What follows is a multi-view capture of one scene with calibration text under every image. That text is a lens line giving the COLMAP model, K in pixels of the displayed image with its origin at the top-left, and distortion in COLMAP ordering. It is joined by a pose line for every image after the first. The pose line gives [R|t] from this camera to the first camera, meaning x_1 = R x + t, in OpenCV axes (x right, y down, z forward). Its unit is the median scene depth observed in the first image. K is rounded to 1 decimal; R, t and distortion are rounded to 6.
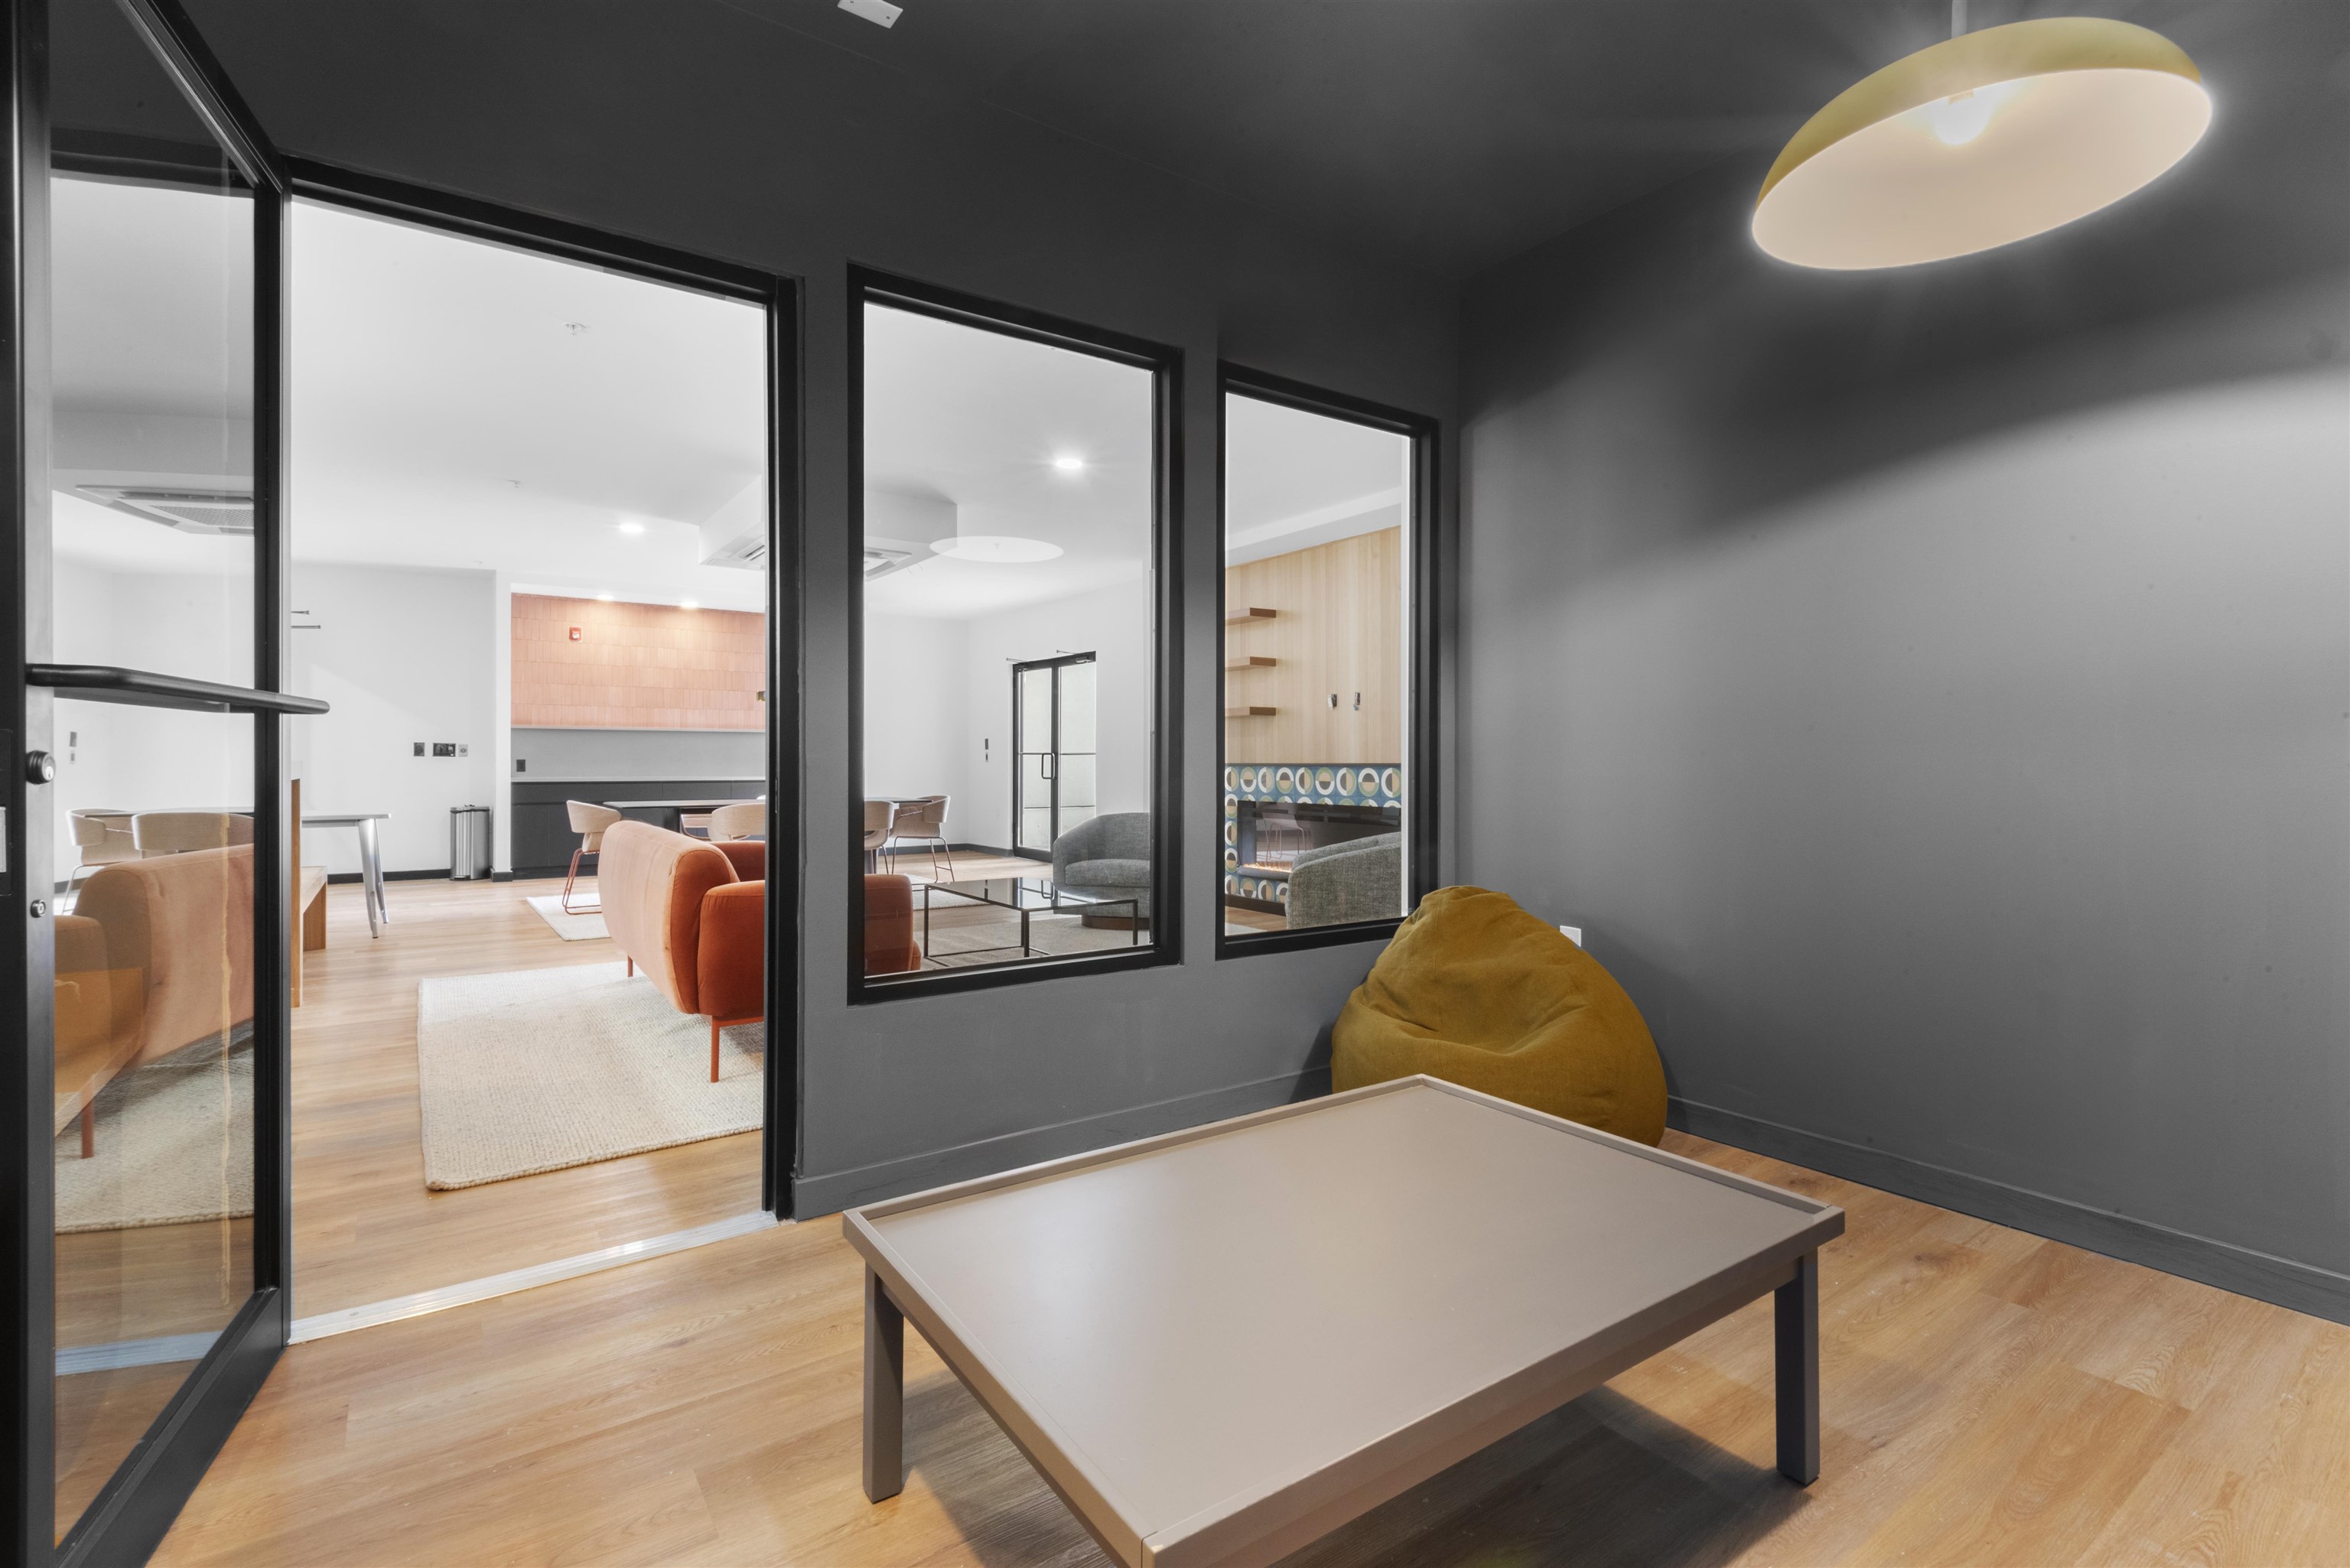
lens RADIAL K [[1068.3, 0, 1176.5], [0, 1068.3, 760.3], [0, 0, 1]] dist [0.019970, -0.000153]
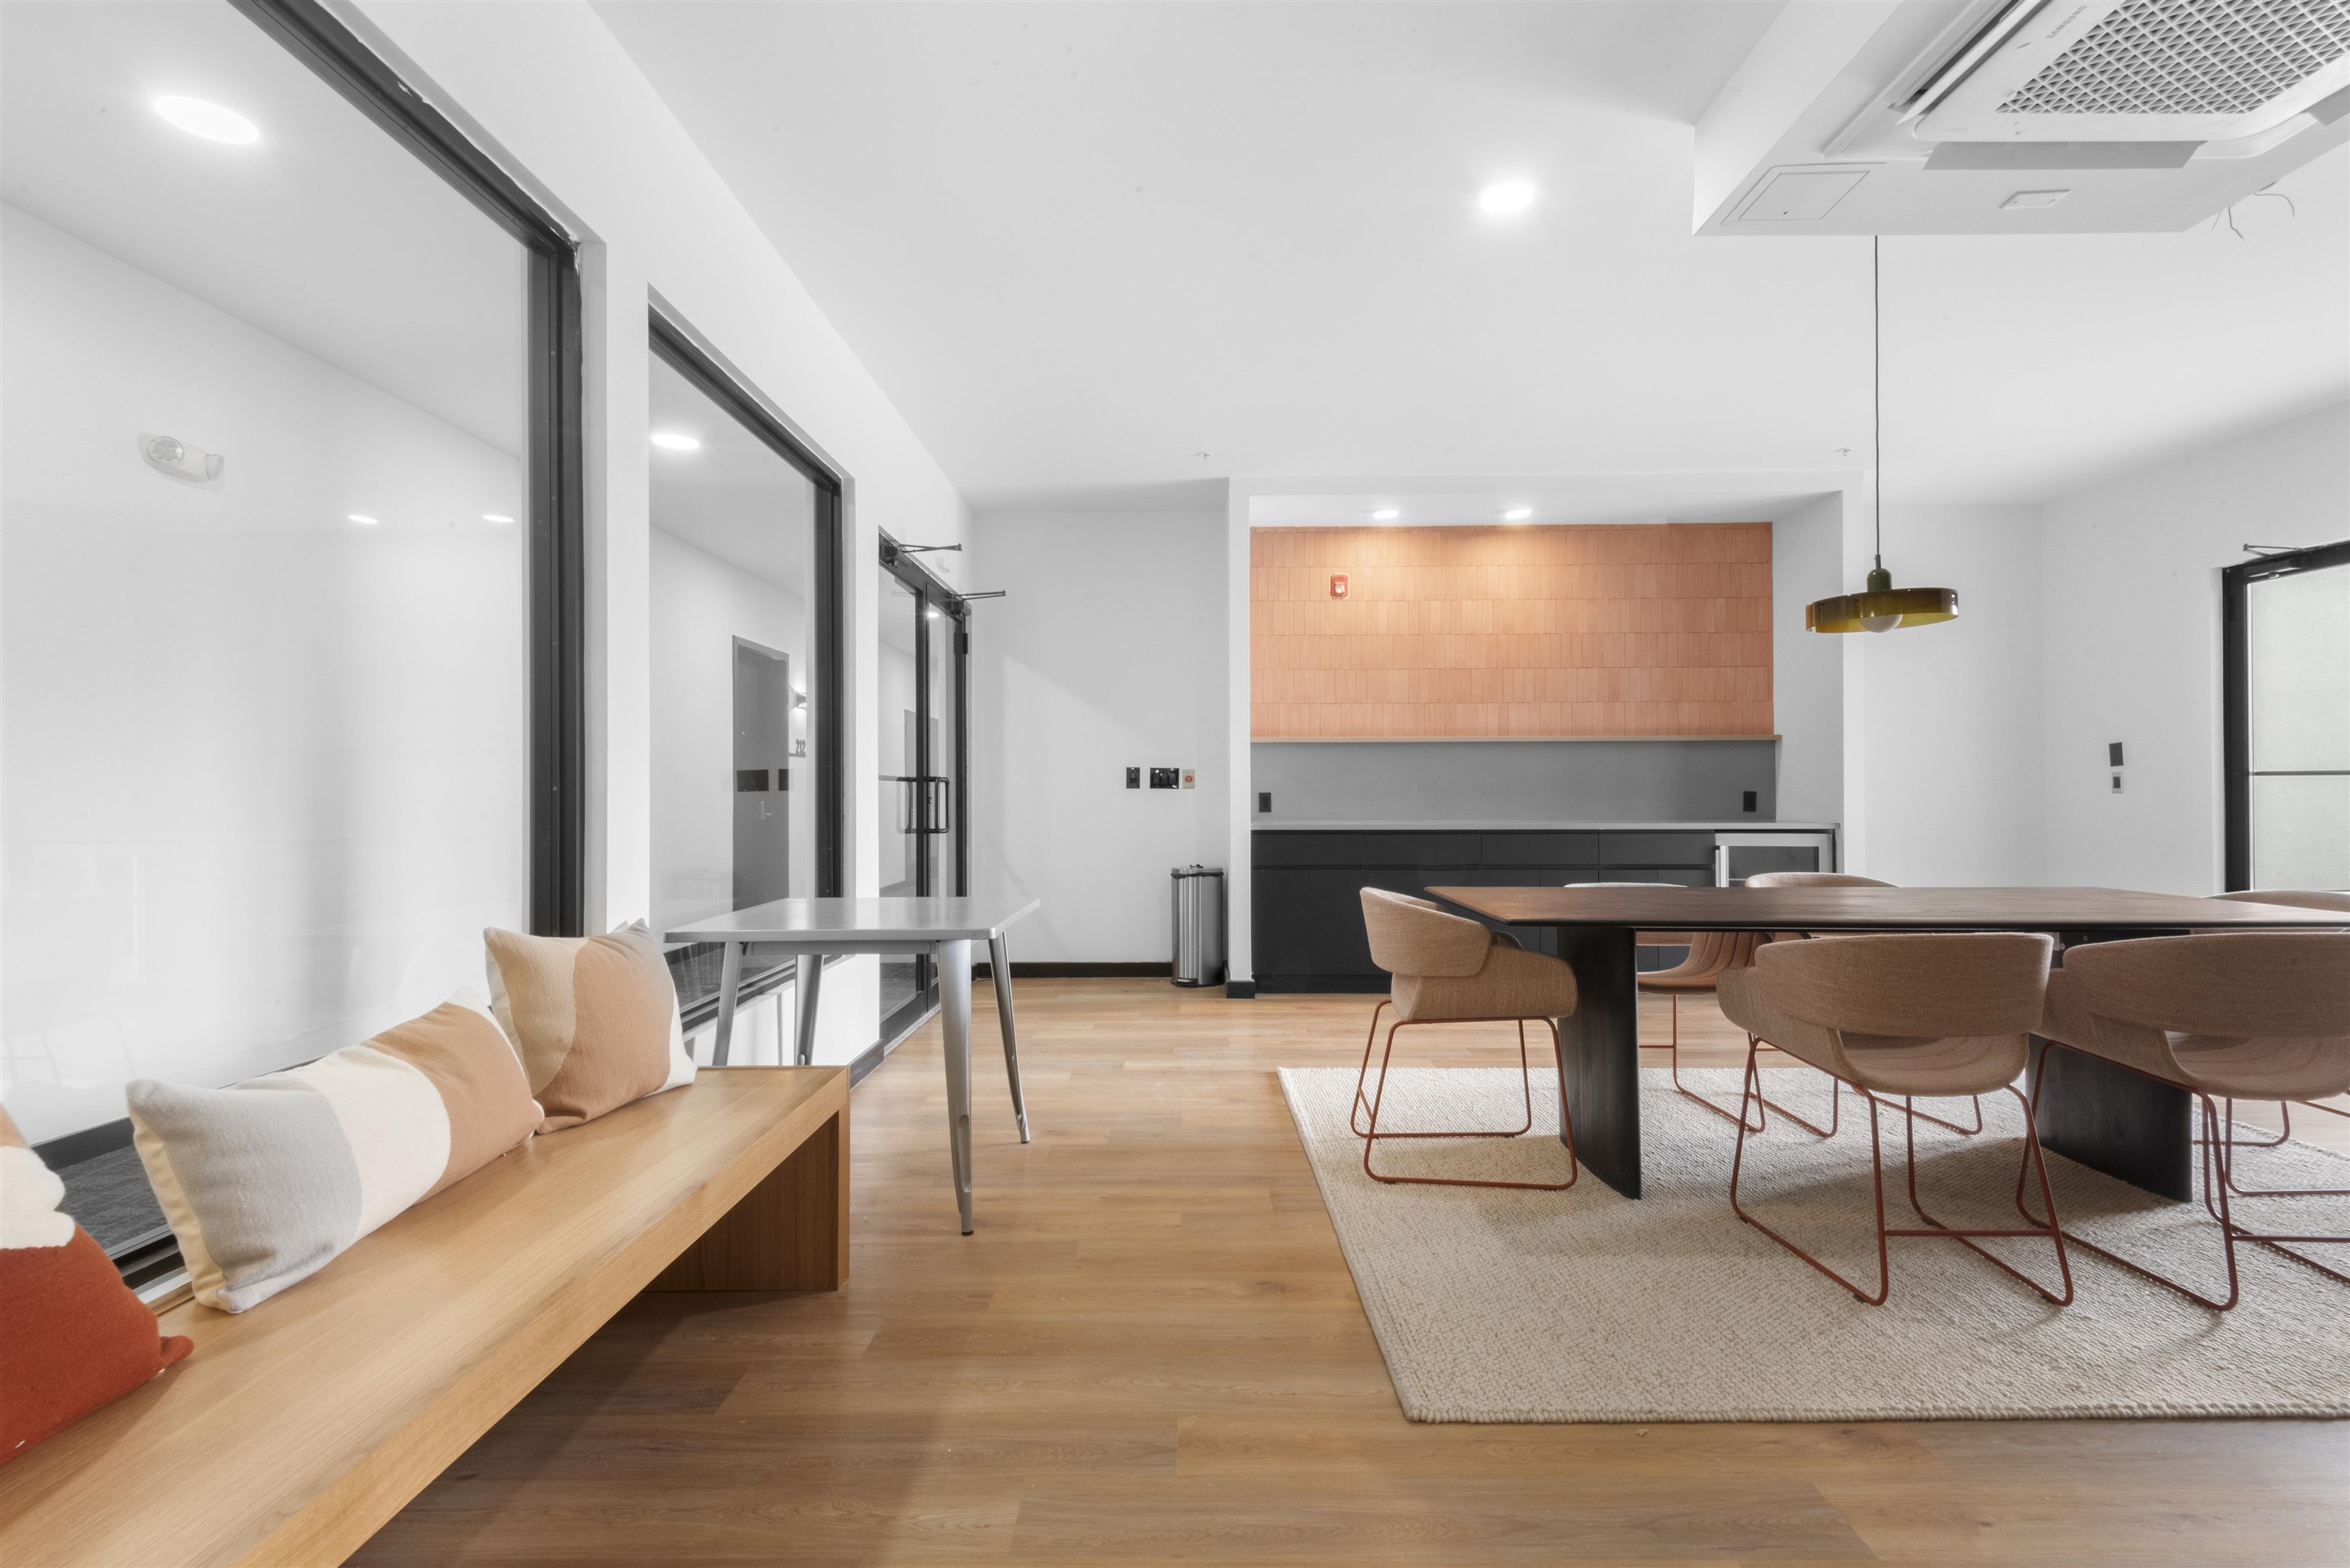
lens RADIAL K [[1062.4, 0, 1180.0], [0, 1062.4, 793.7], [0, 0, 1]] dist [0.021579, -0.014758]
pose [[0.811551, -0.004589, -0.584263, -0.348833], [0.005312, 0.999986, -0.000476, -0.000193], [0.584257, -0.002717, 0.811564, 0.569105]]
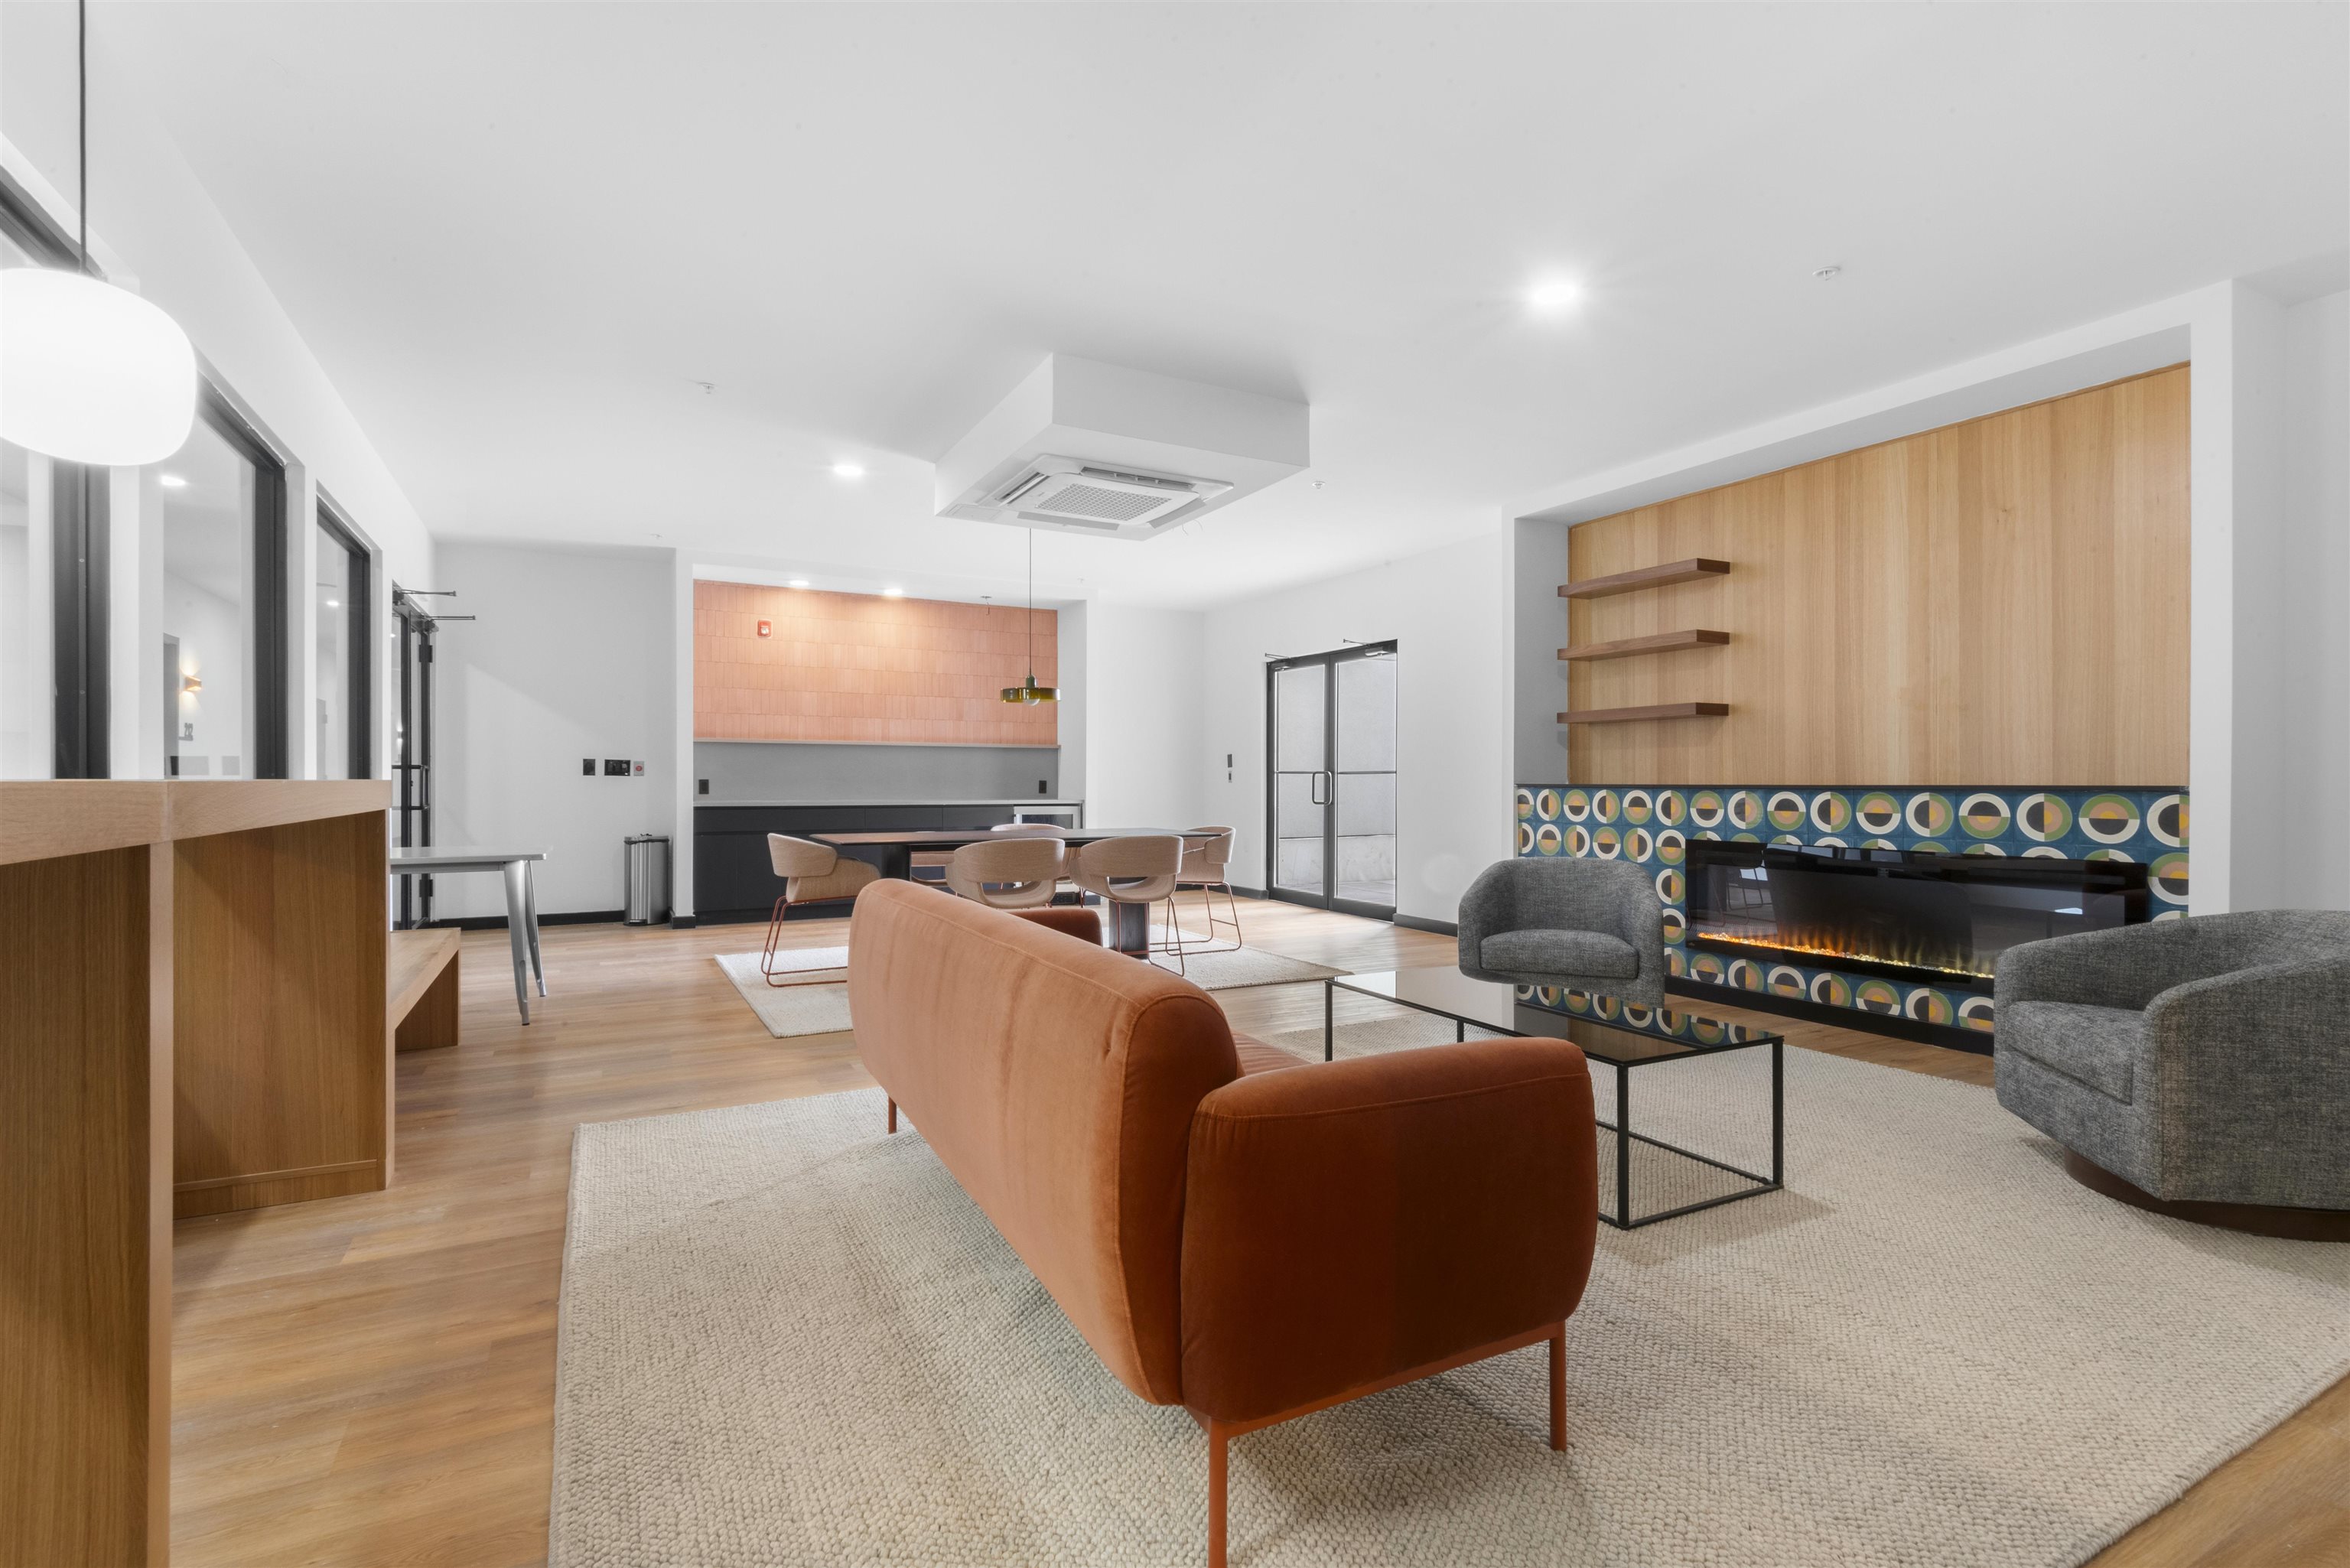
lens RADIAL K [[1069.1, 0, 1178.1], [0, 1069.1, 782.1], [0, 0, 1]] dist [0.038055, -0.000353]
pose [[0.992689, 0.000908, -0.120693, -0.174101], [-0.000783, 0.999999, 0.001081, 0.000391], [0.120694, -0.000978, 0.992689, 0.262228]]
